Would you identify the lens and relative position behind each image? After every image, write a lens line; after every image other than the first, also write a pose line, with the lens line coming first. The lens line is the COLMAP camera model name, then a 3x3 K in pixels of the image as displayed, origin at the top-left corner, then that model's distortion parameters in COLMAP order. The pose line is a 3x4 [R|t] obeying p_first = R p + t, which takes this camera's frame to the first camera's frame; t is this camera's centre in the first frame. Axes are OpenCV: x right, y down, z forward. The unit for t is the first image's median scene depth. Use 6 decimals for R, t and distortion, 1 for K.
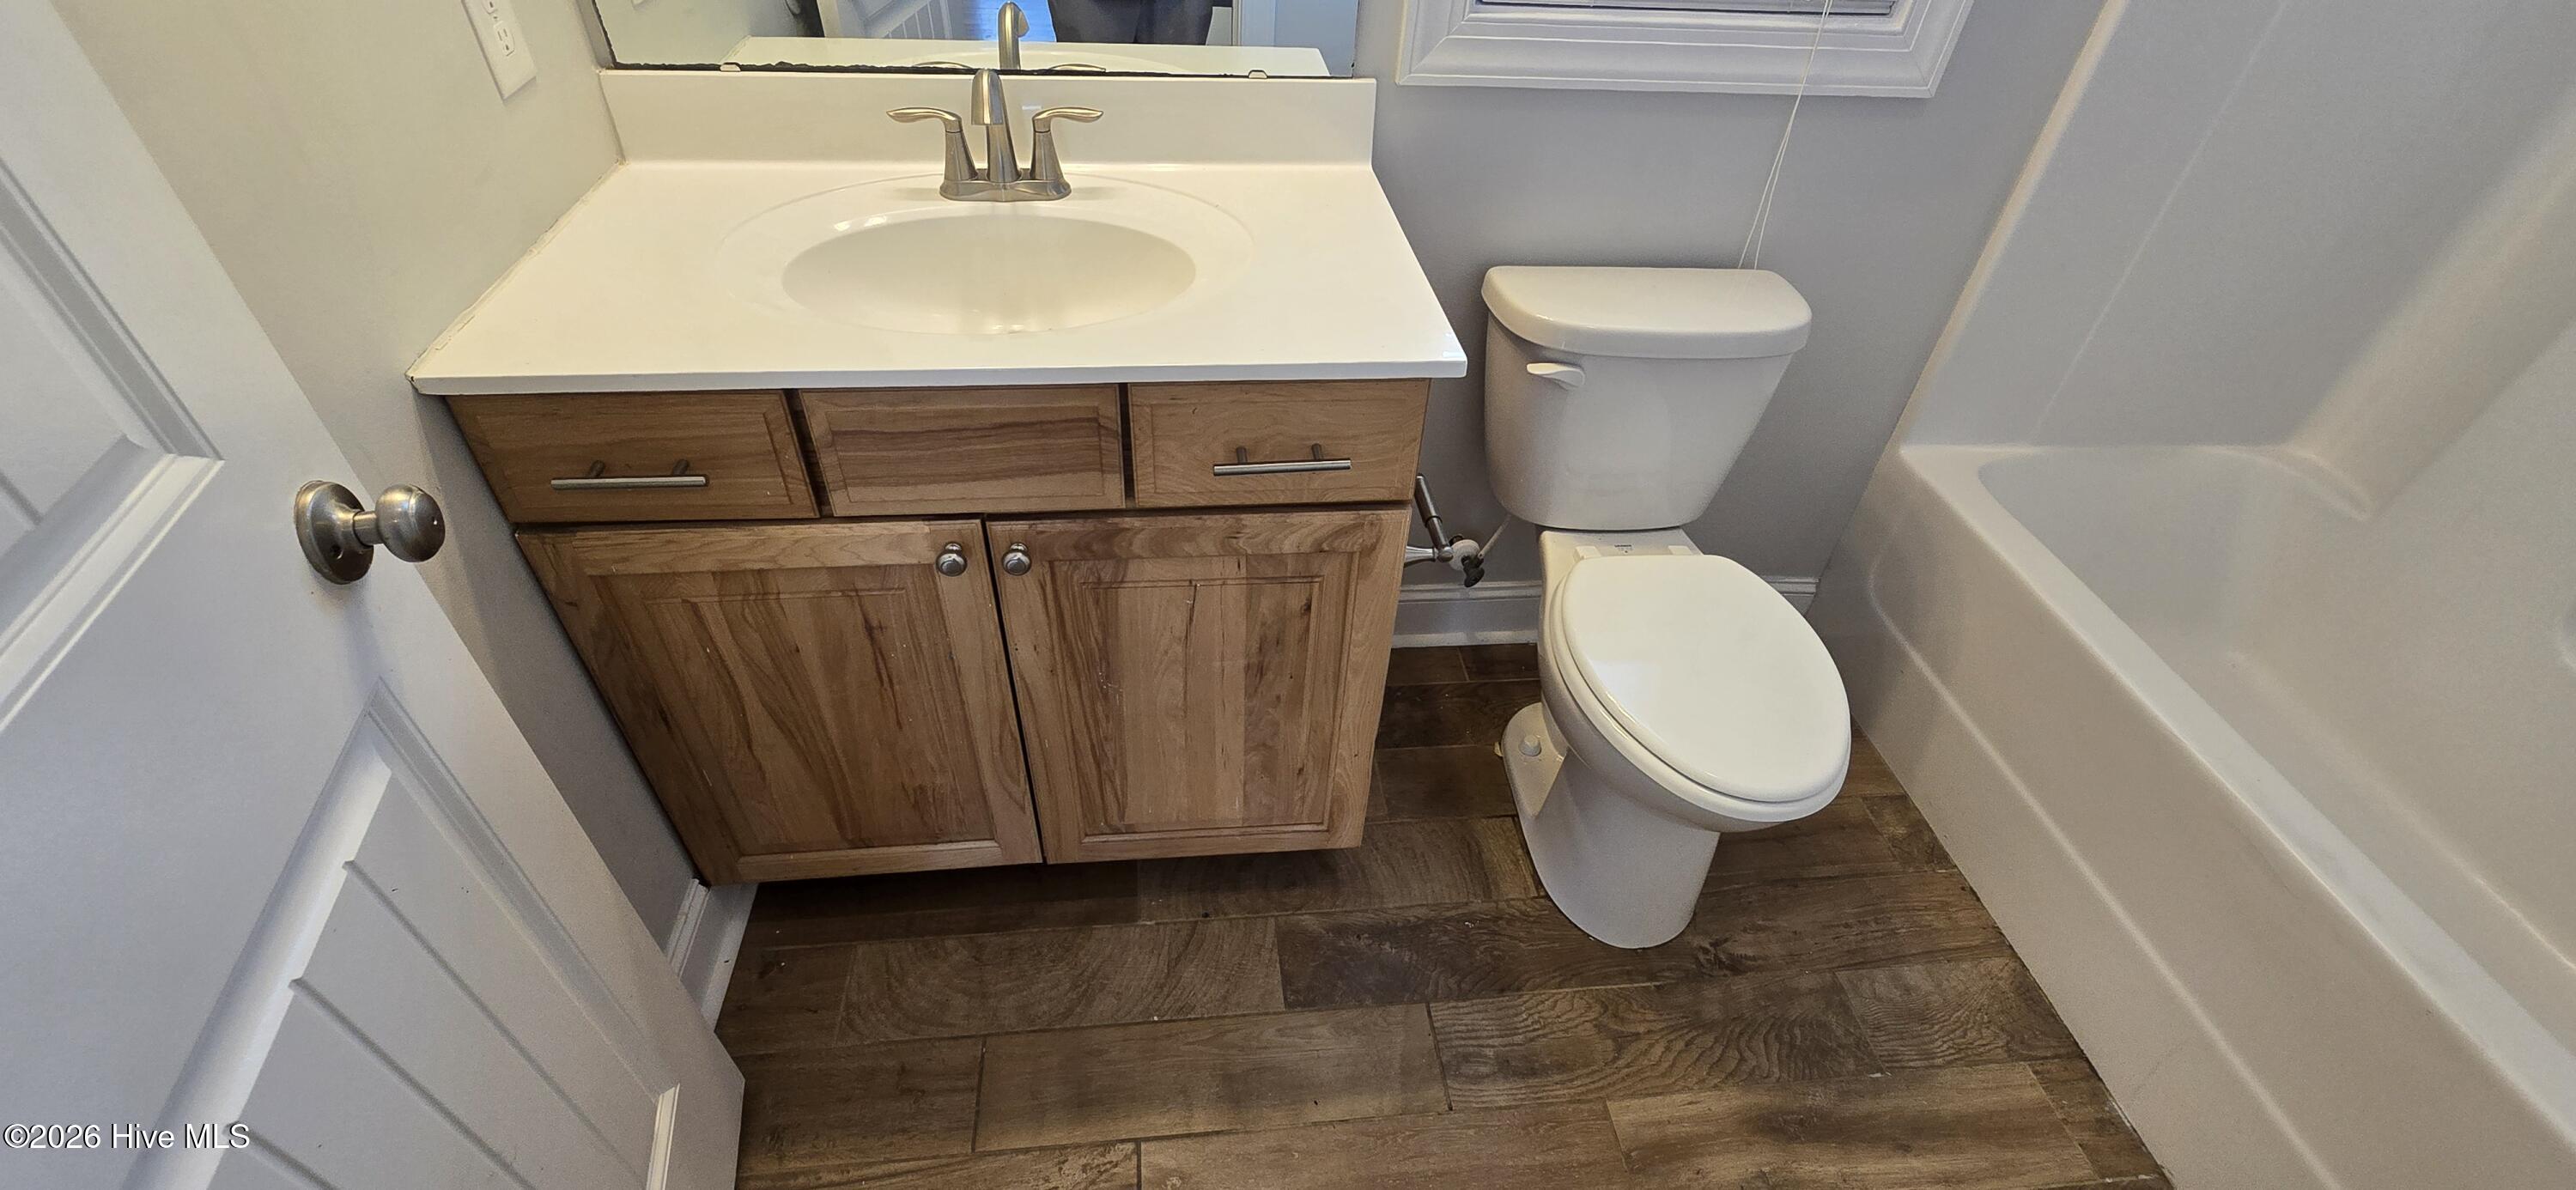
lens RADIAL K [[1054.0, 0, 1282.9], [0, 1054.0, 605.8], [0, 0, 1]] dist [0.000505, 0.000511]
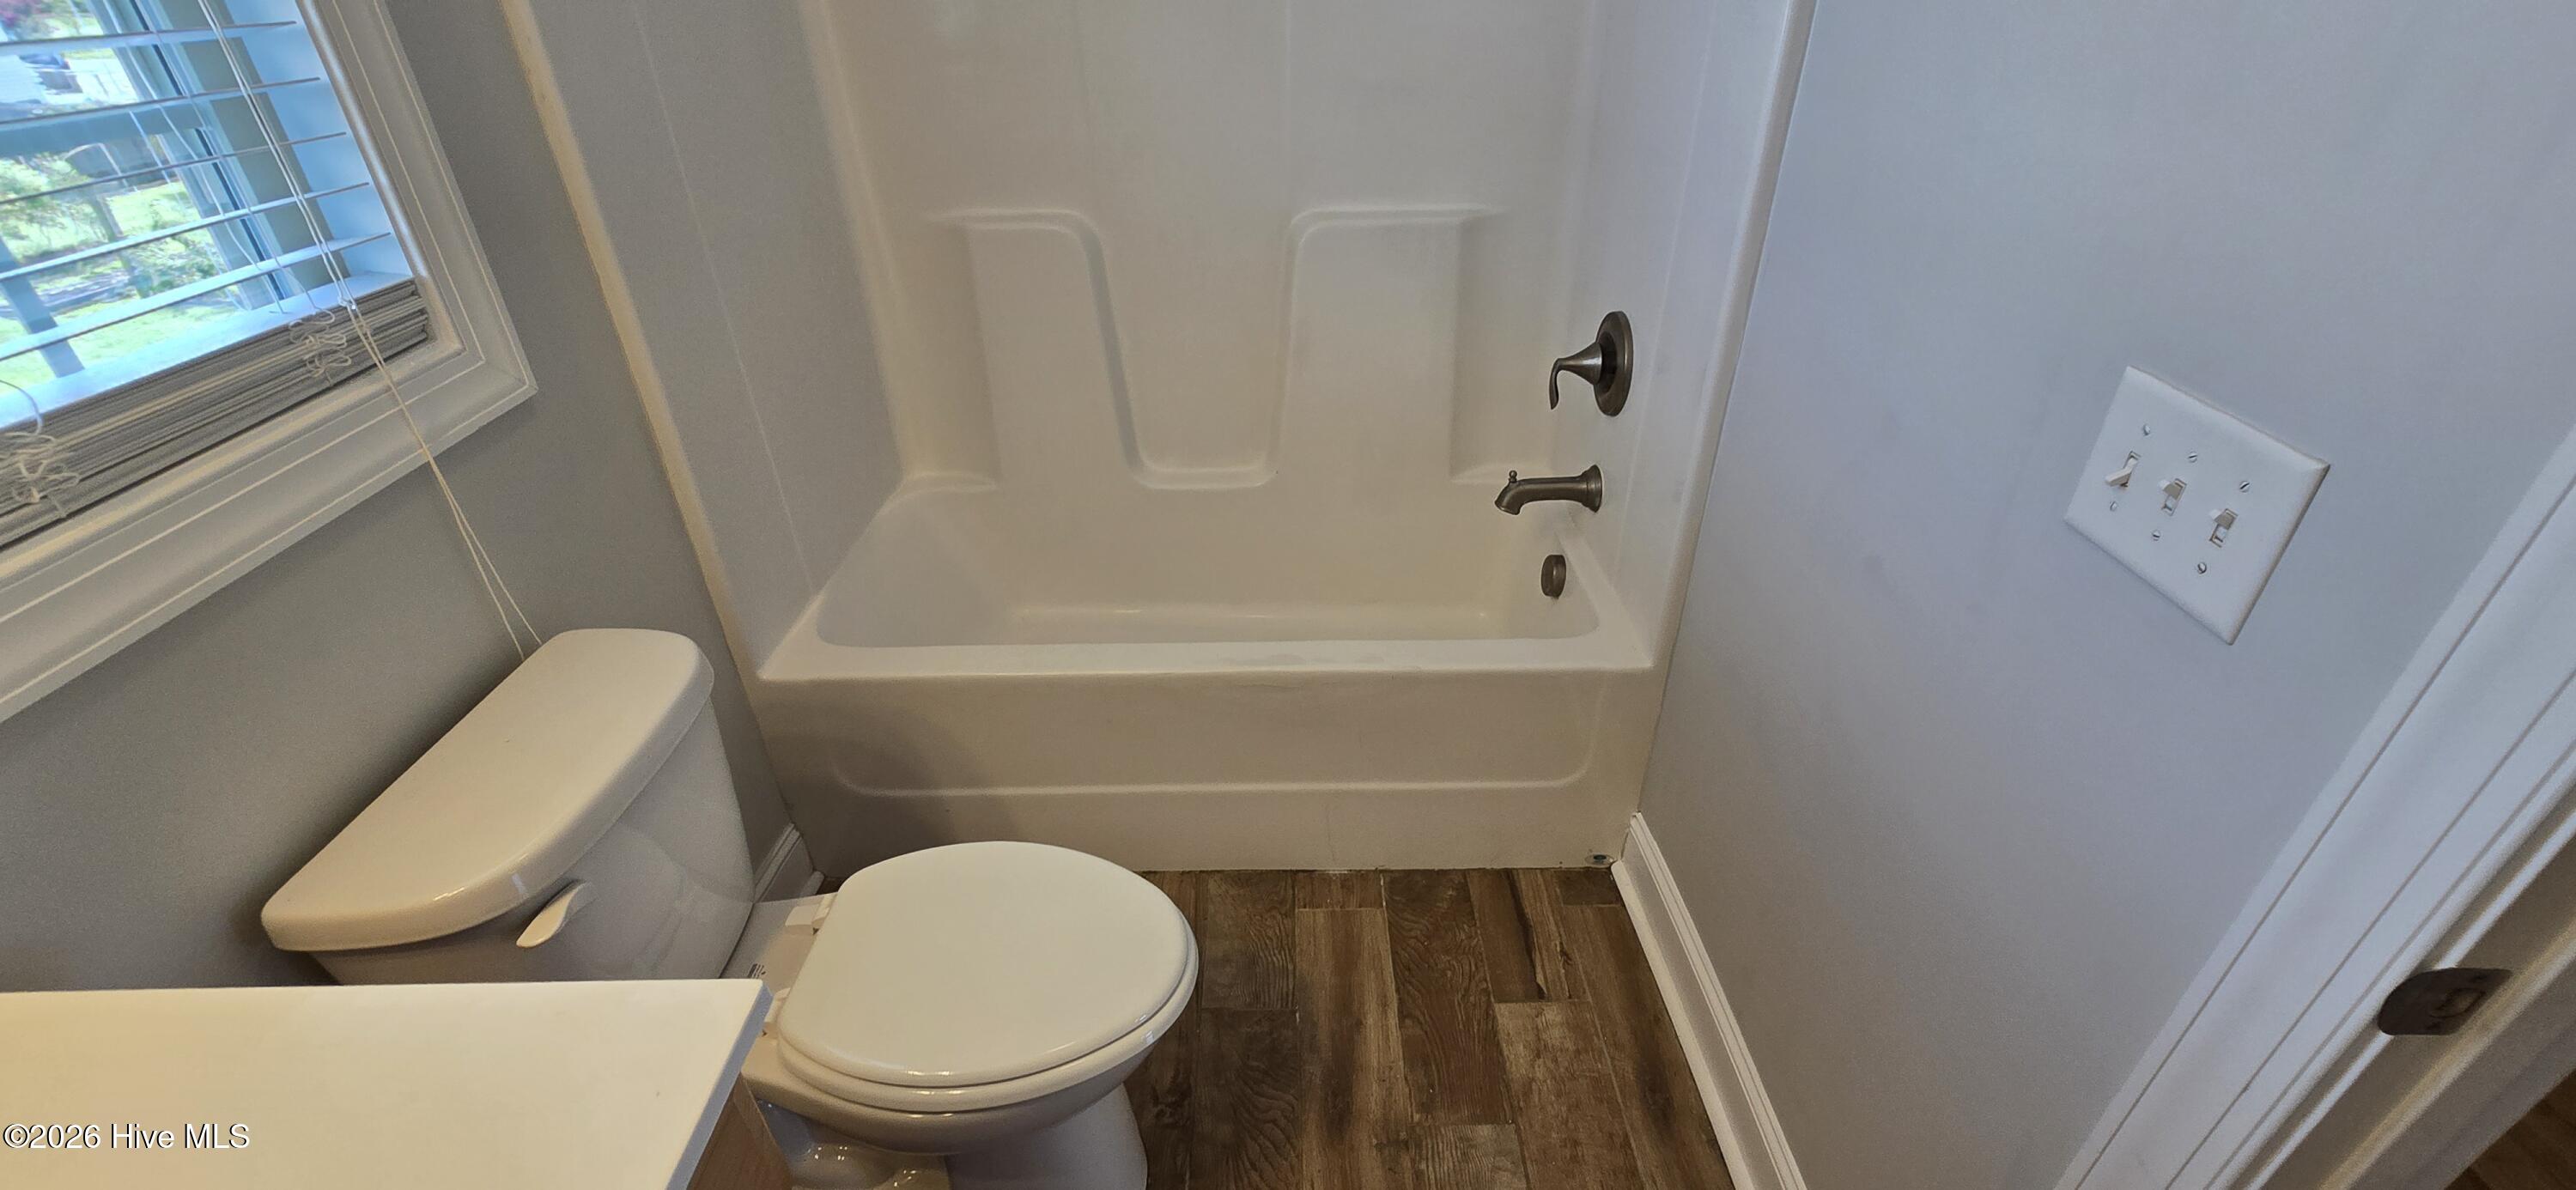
lens RADIAL K [[1075.8, 0, 1294.6], [0, 1075.8, 608.7], [0, 0, 1]] dist [0.001042, 0.000321]
pose [[0.090582, -0.572925, 0.814587, -0.142077], [0.664303, 0.644147, 0.379179, -0.289574], [-0.741955, 0.506785, 0.438944, 0.247610]]
